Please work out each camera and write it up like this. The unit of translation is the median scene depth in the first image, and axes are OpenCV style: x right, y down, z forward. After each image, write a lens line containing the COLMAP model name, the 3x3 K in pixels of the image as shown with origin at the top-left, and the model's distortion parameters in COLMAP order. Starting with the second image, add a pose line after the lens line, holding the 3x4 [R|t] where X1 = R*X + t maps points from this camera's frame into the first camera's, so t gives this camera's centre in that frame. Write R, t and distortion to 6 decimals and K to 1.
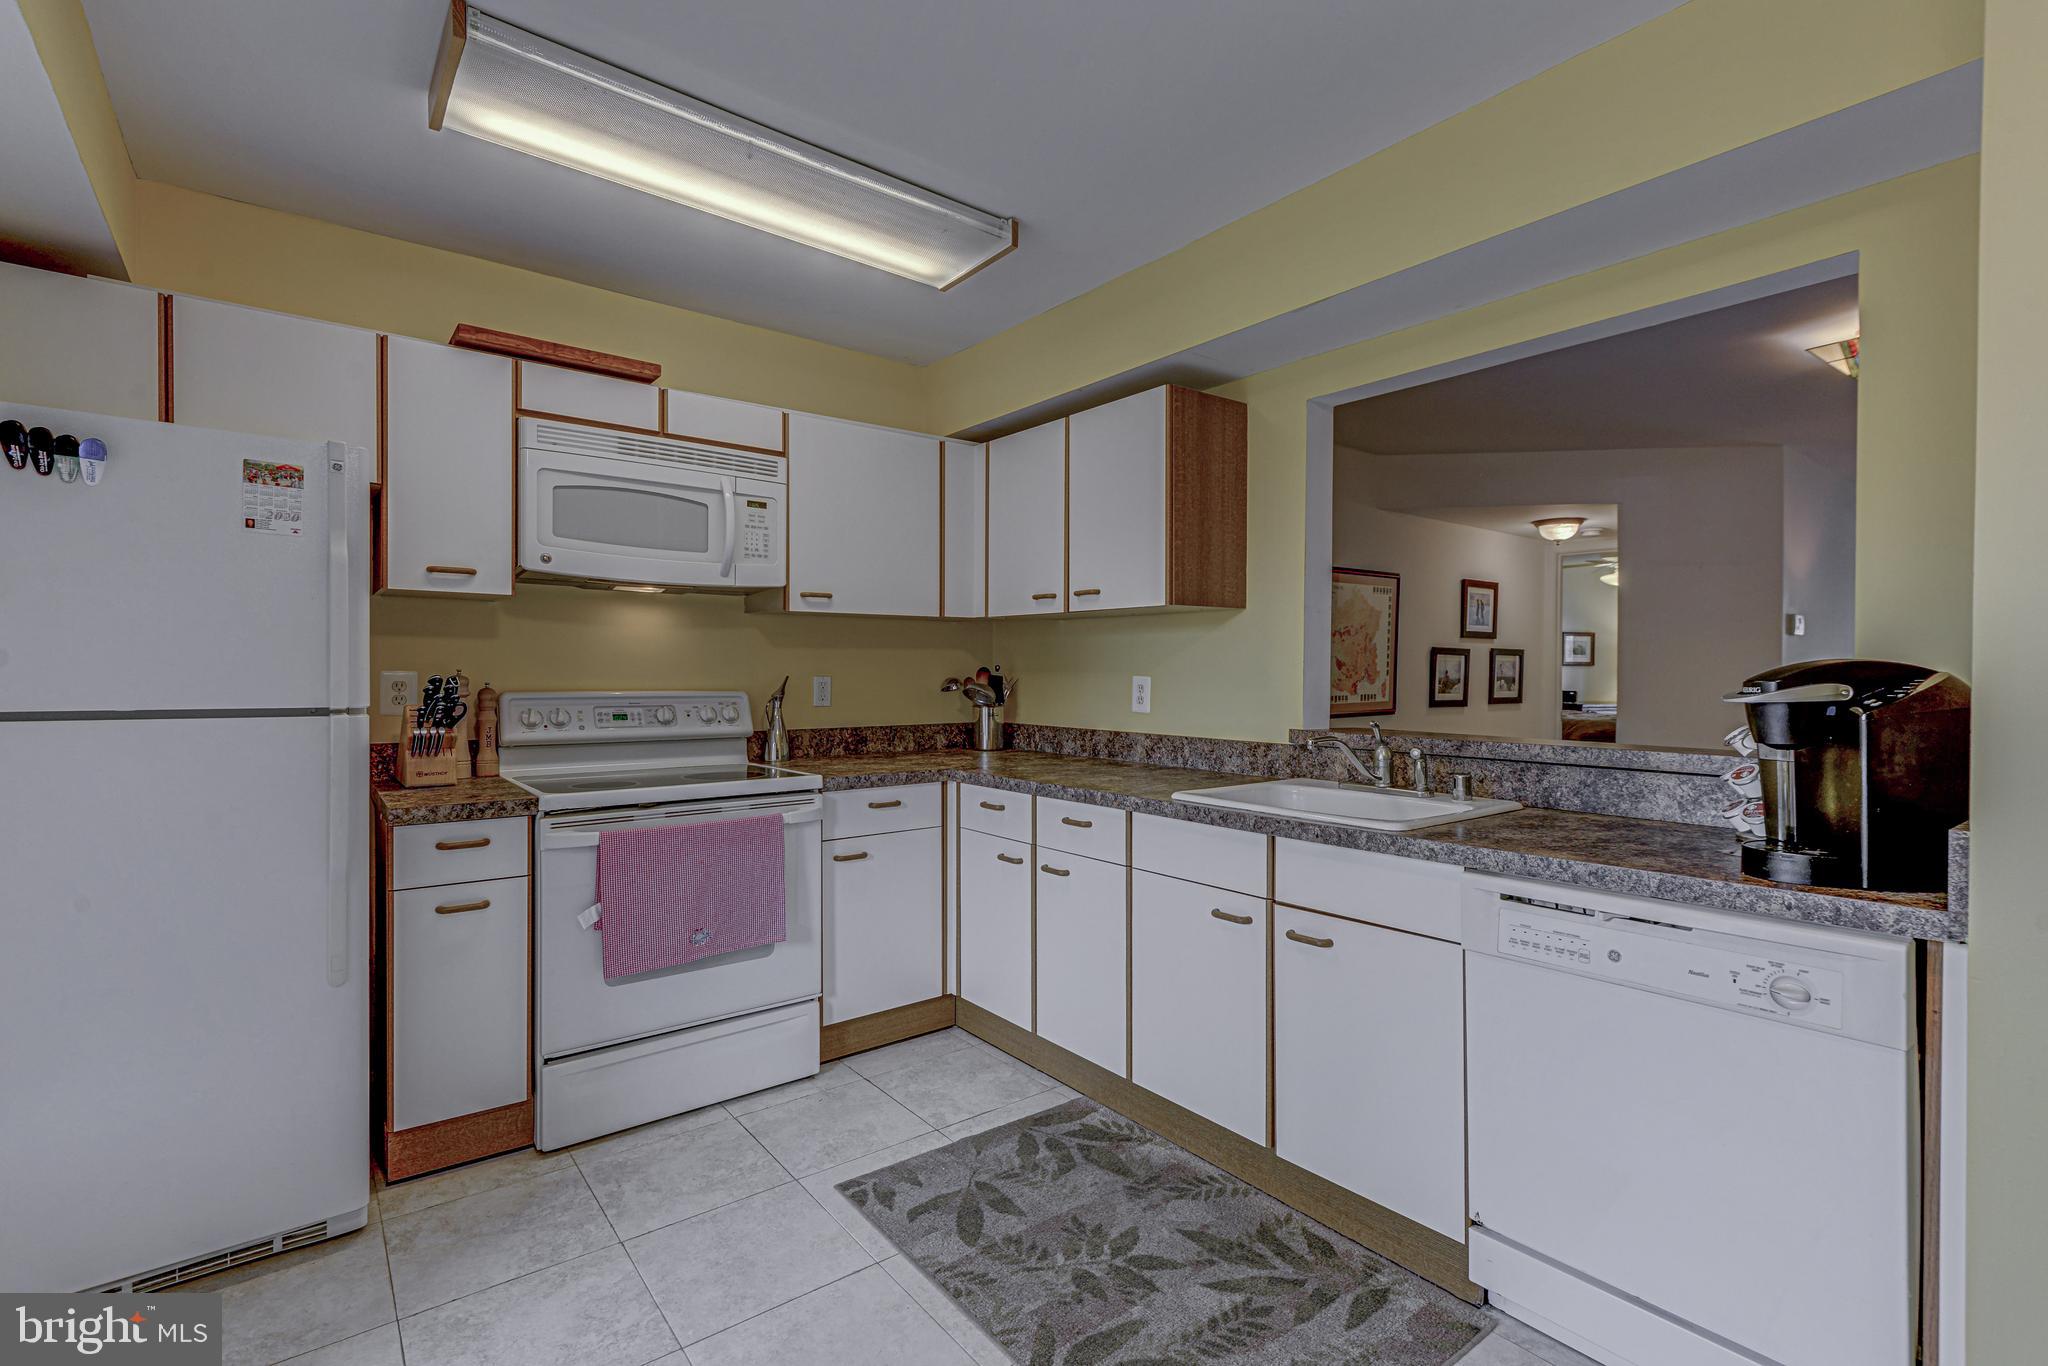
lens RADIAL K [[904.7, 0, 991.2], [0, 904.7, 679.3], [0, 0, 1]] dist [0.001121, 0.000033]
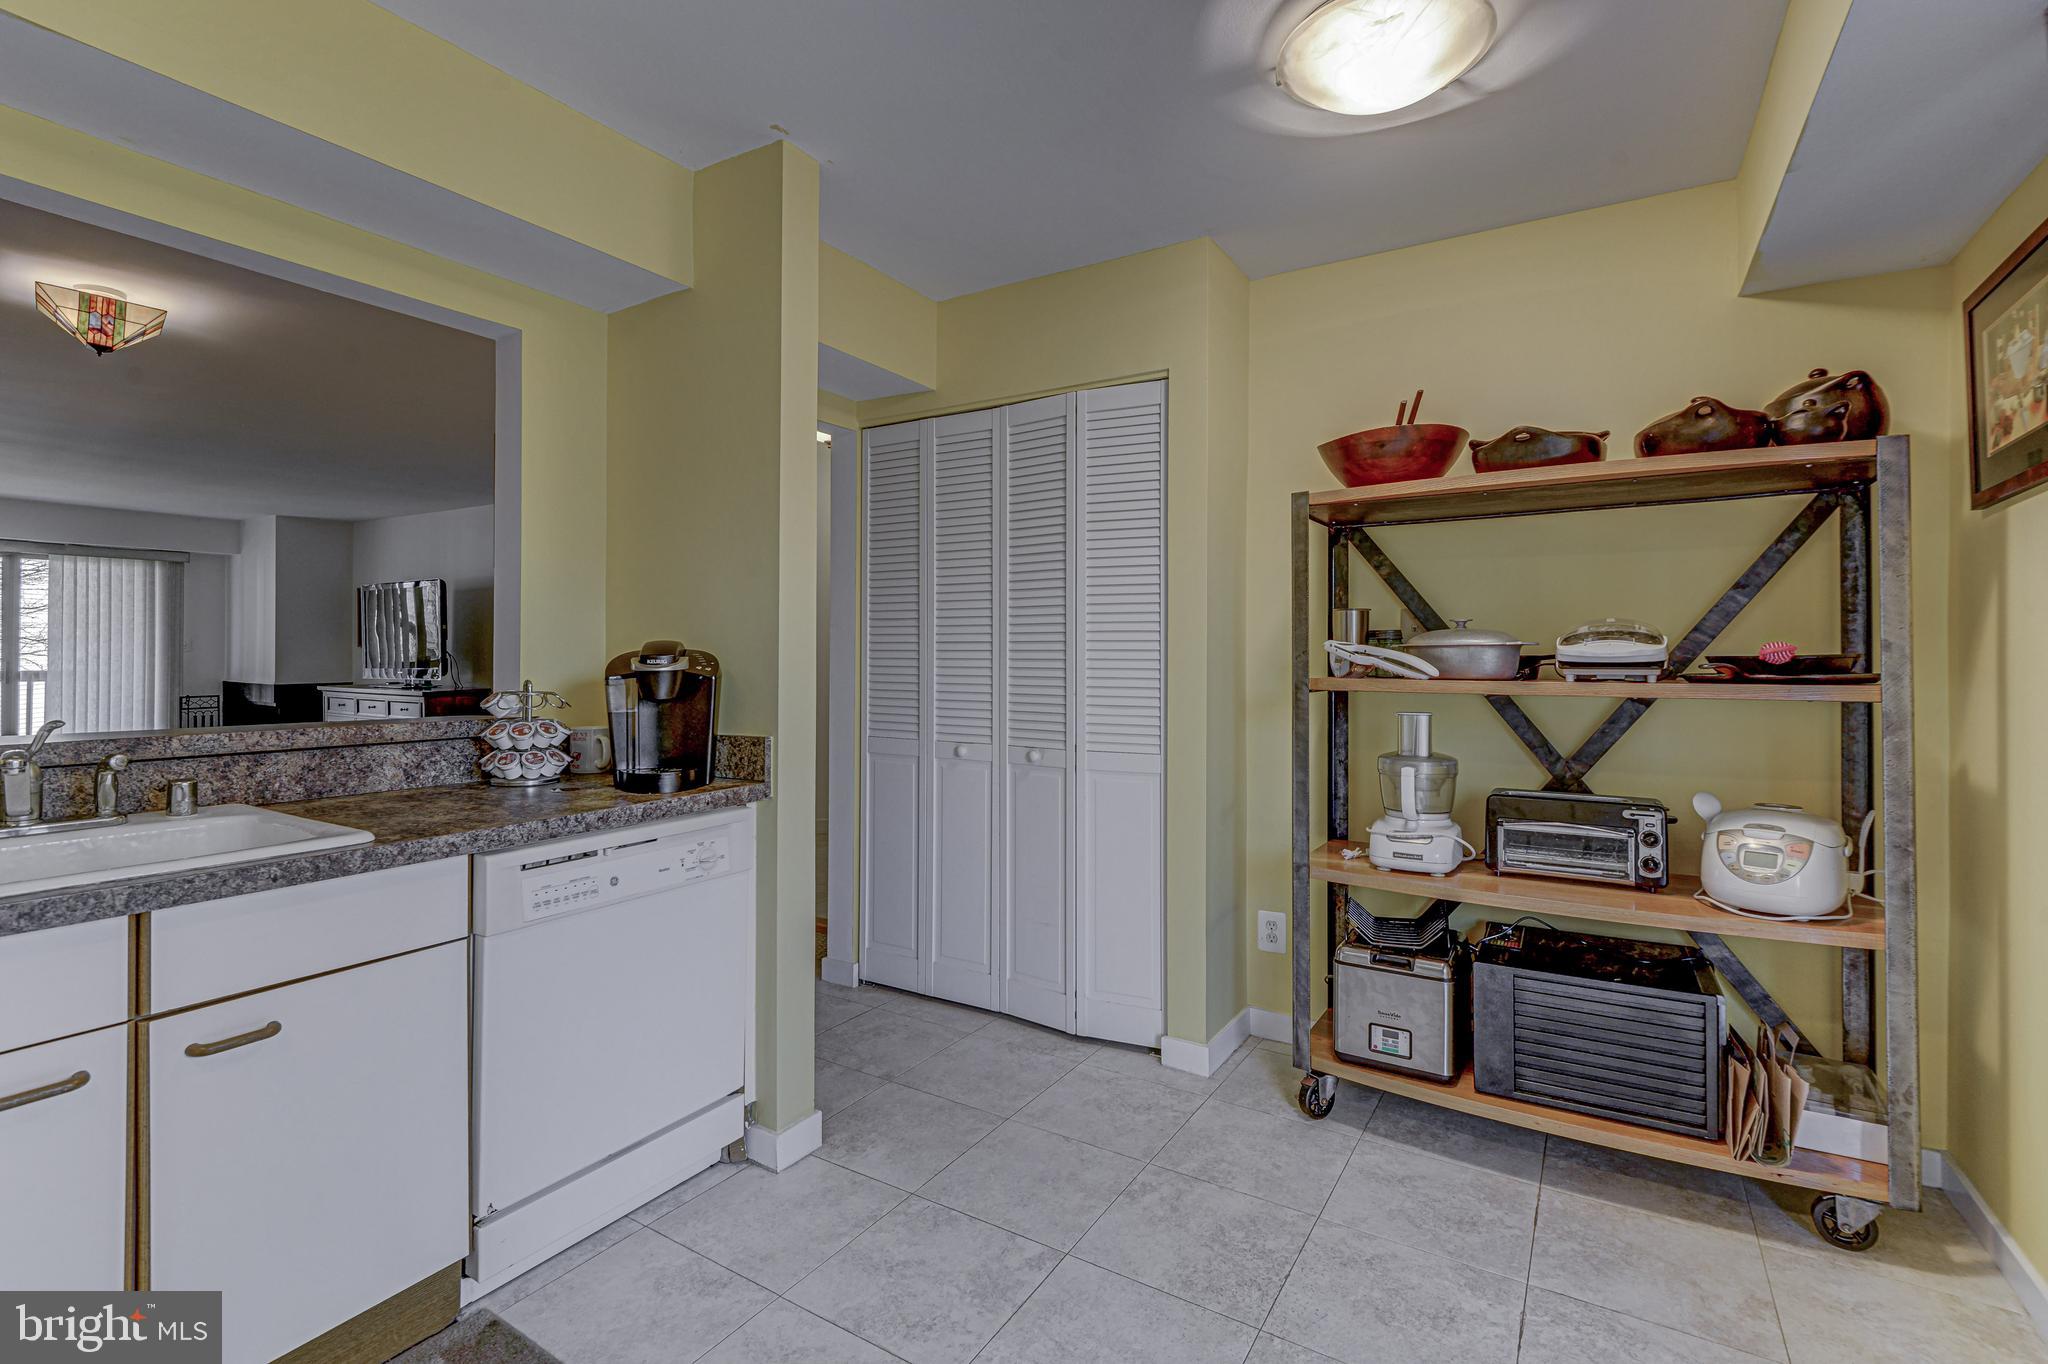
lens RADIAL K [[945.3, 0, 1031.1], [0, 945.3, 650.8], [0, 0, 1]] dist [0.000060, 0.000036]
pose [[-0.367810, -0.000399, 0.929901, -0.535464], [0.000239, 1.000000, 0.000524, -0.003466], [-0.929901, 0.000415, -0.367810, 0.726383]]
